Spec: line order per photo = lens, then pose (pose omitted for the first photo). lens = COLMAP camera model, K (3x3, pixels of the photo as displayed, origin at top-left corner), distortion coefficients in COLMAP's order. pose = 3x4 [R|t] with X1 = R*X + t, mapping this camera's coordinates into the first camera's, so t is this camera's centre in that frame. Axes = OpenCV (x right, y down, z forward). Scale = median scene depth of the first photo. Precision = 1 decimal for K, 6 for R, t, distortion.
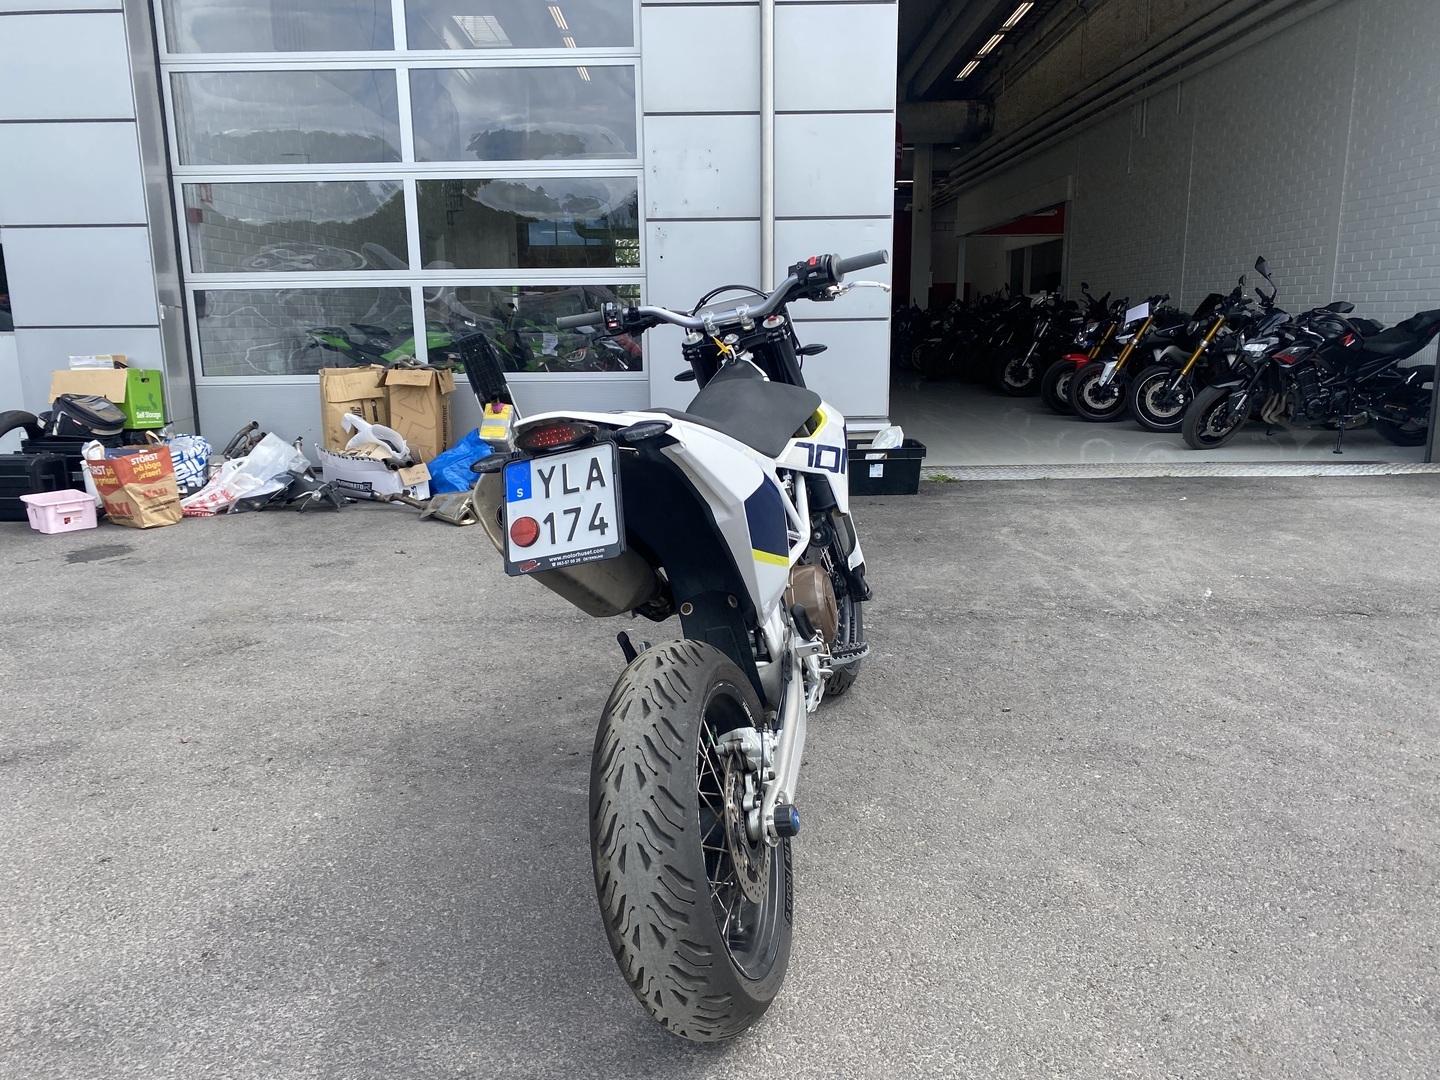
lens RADIAL K [[1082.8, 0, 719.9], [0, 1082.8, 545.5], [0, 0, 1]] dist [0.091391, -0.152681]
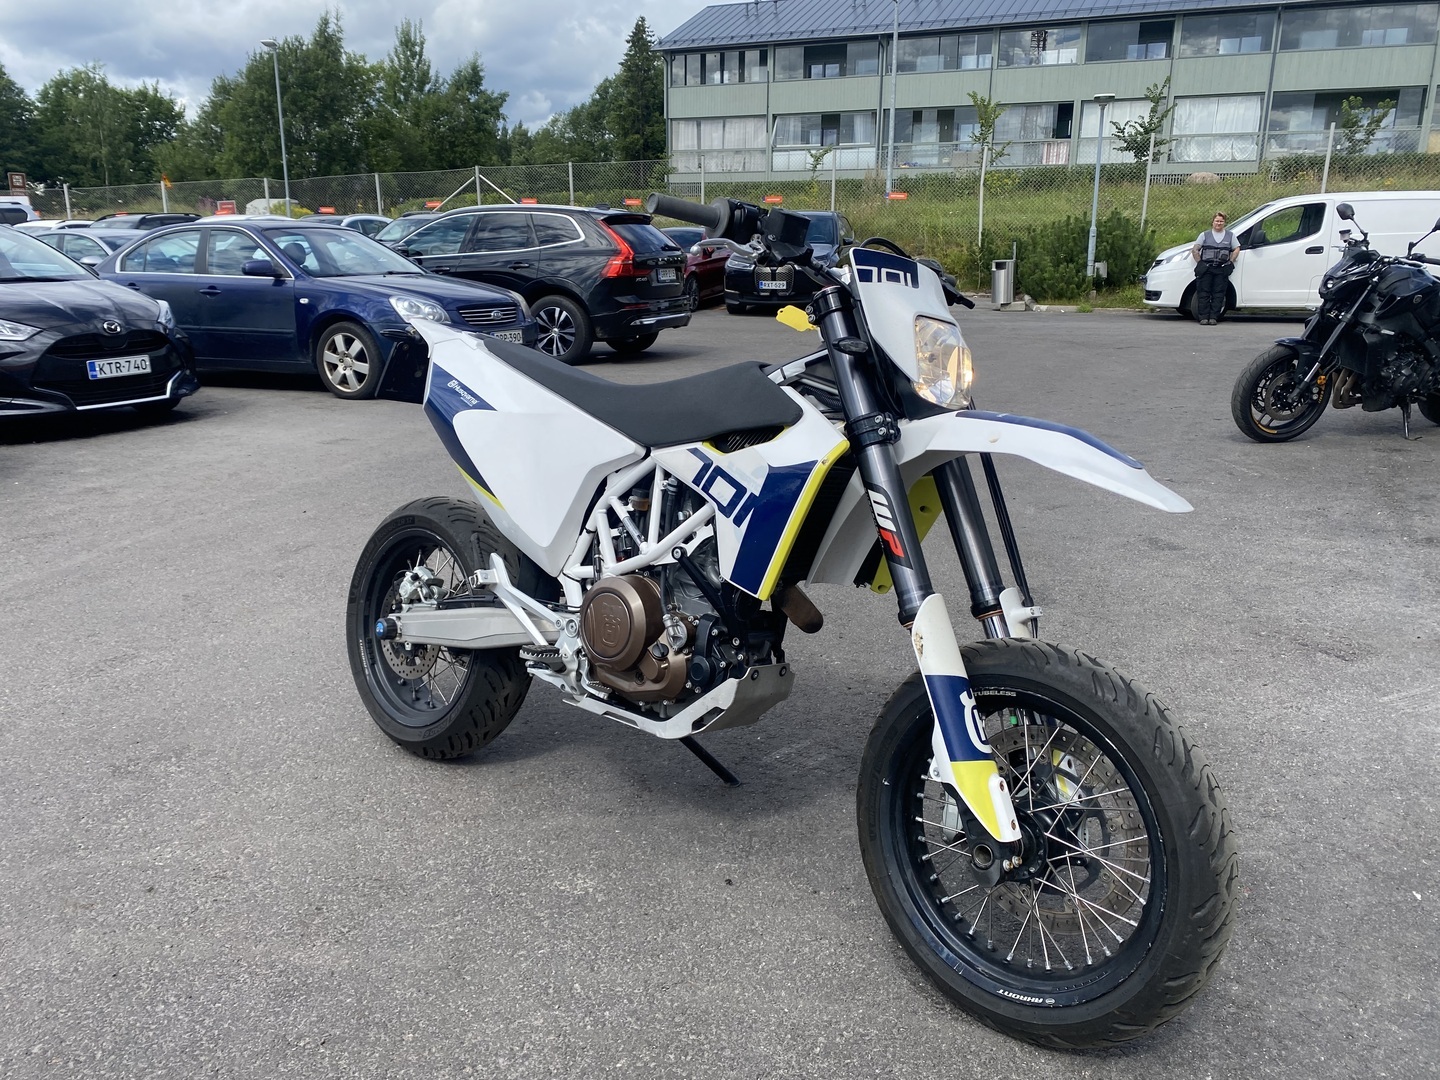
lens RADIAL K [[1089.3, 0, 713.7], [0, 1089.3, 542.1], [0, 0, 1]] dist [0.022368, -0.028769]
pose [[-0.472373, 0.247647, -0.845893, 0.281883], [-0.180546, 0.912179, 0.367876, -0.123045], [0.862709, 0.326497, -0.386177, 0.510923]]
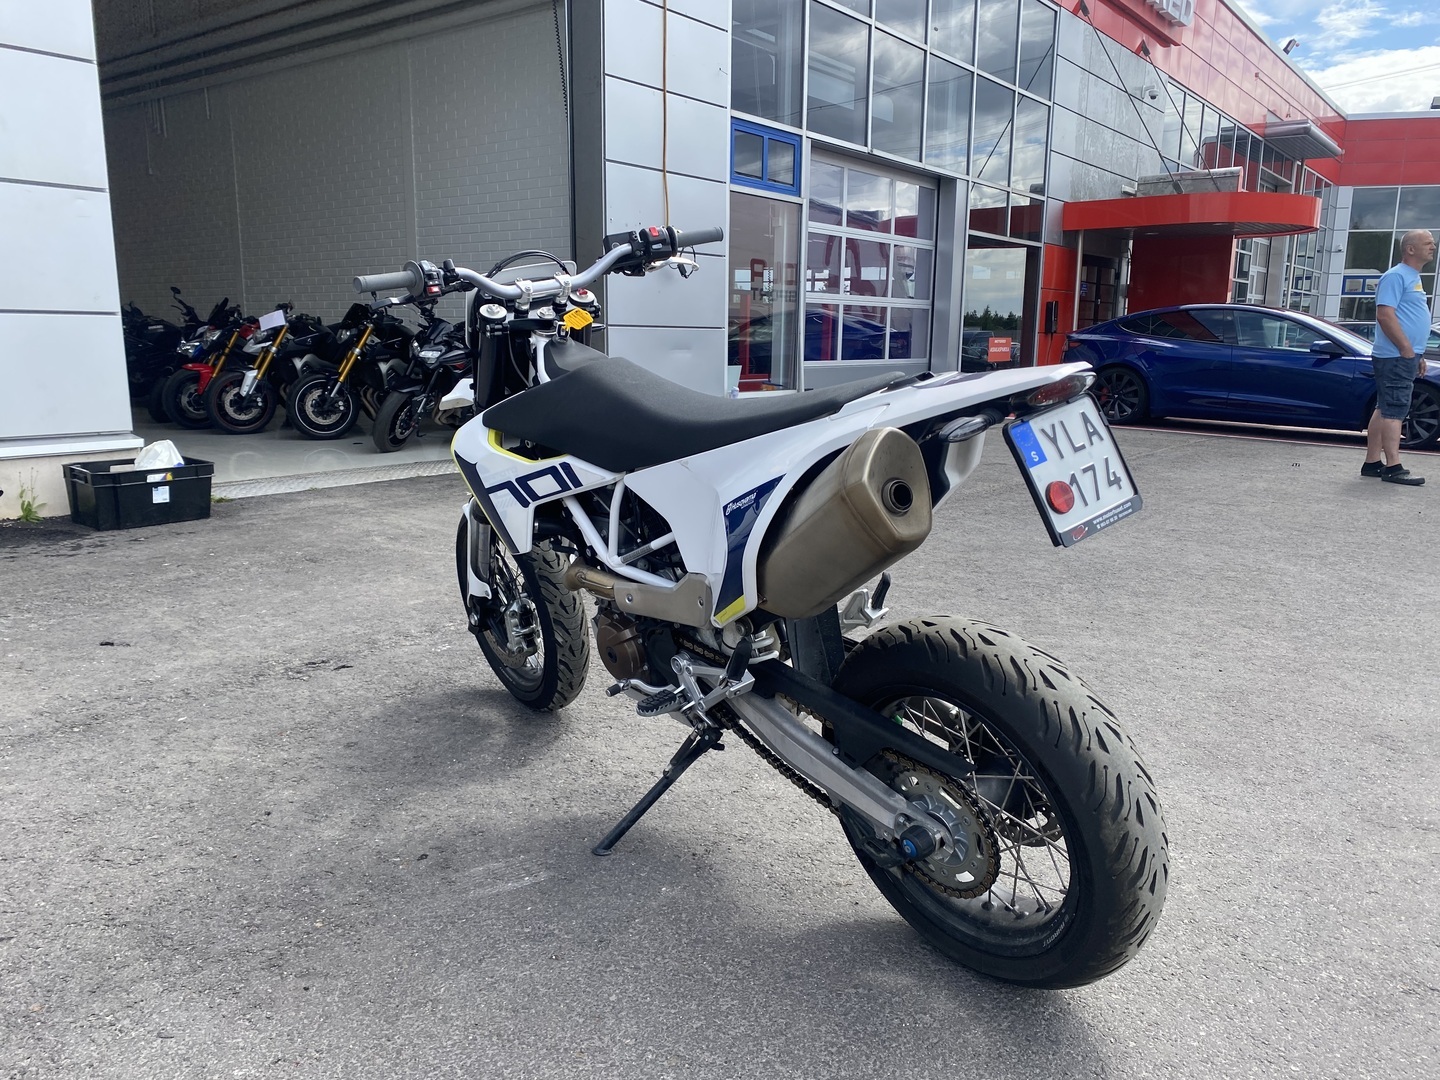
lens RADIAL K [[1089.3, 0, 713.7], [0, 1089.3, 542.1], [0, 0, 1]] dist [0.022368, -0.028769]
pose [[0.617070, -0.131003, 0.775927, -0.248124], [0.145314, 0.988057, 0.051254, -0.014935], [-0.773375, 0.081126, 0.628737, 0.151761]]
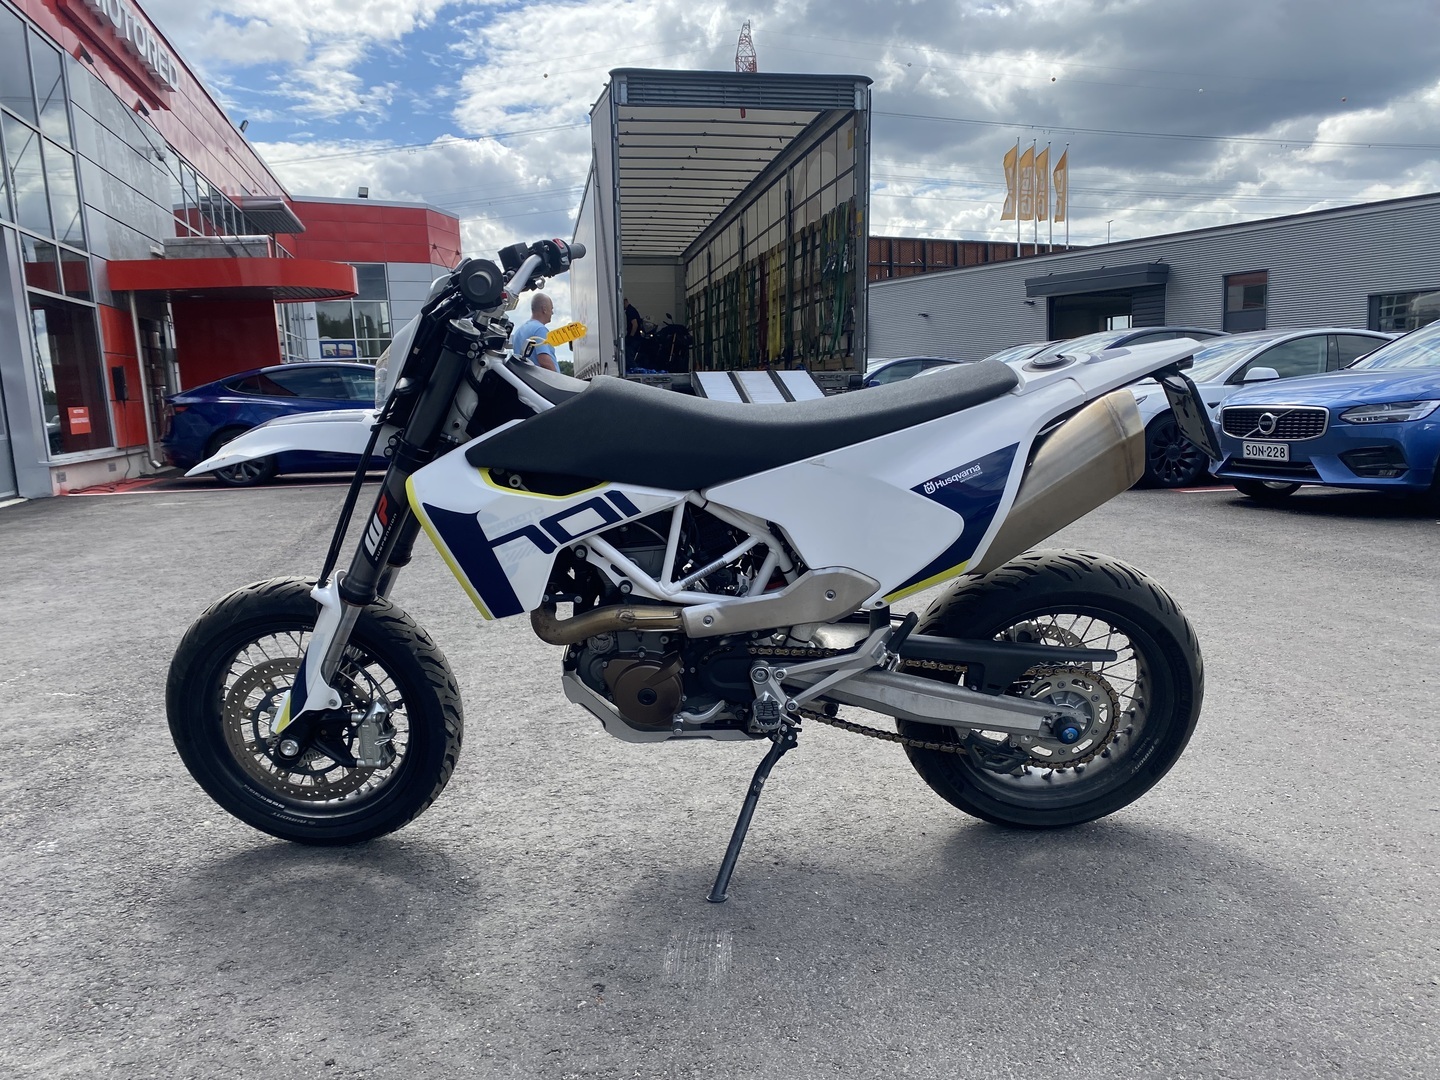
lens RADIAL K [[1103.3, 0, 714.4], [0, 1103.3, 534.6], [0, 0, 1]] dist [0.005726, -0.000393]
pose [[-0.229982, -0.110893, 0.966856, -0.314435], [0.246351, 0.954496, 0.168074, -0.061128], [-0.941498, 0.276840, -0.192199, 0.430353]]
